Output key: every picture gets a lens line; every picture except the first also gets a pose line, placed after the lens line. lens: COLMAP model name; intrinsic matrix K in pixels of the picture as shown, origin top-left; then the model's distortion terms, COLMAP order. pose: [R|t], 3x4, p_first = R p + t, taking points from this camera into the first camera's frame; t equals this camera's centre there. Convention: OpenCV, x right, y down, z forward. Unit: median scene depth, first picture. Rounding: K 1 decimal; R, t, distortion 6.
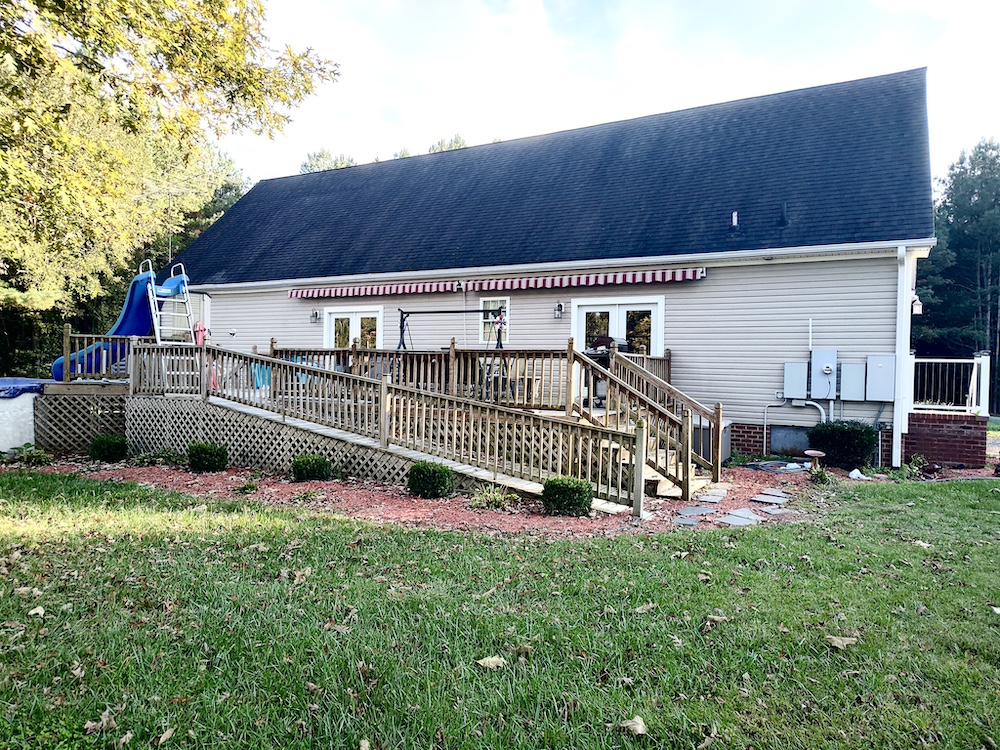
lens RADIAL K [[685.4, 0, 505.0], [0, 685.4, 377.9], [0, 0, 1]] dist [0.048163, -0.057826]
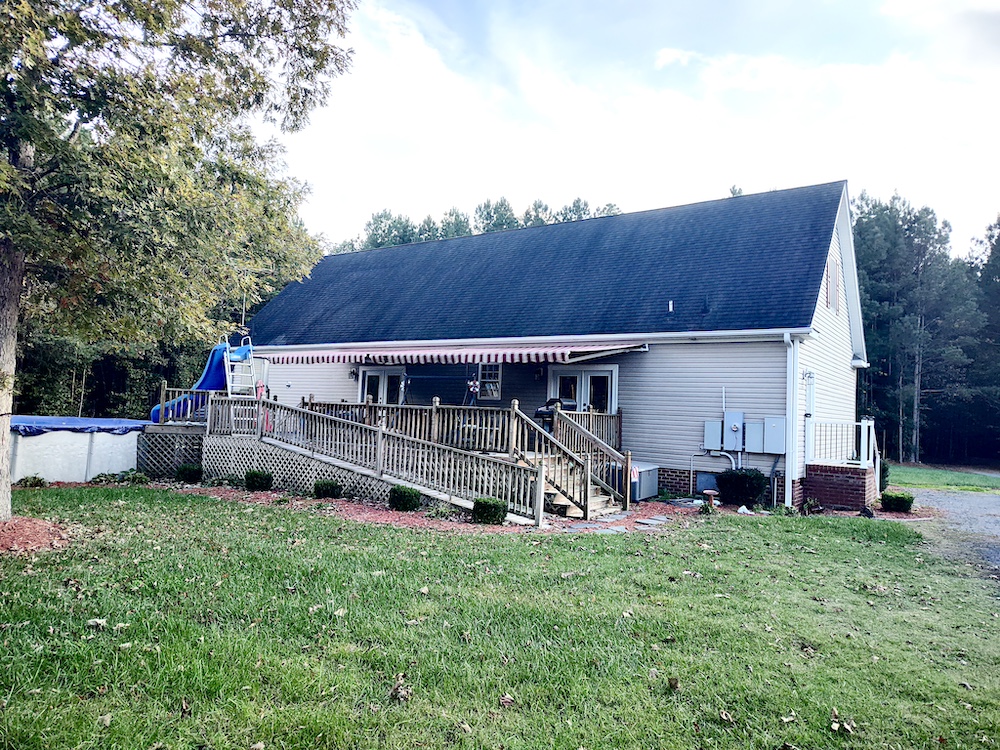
lens RADIAL K [[685.4, 0, 501.0], [0, 685.4, 374.6], [0, 0, 1]] dist [0.048163, -0.057826]
pose [[0.995636, 0.016127, -0.091922, 0.154349], [-0.022765, 0.997172, -0.071626, -0.008503], [0.090507, 0.073406, 0.993187, -0.300244]]
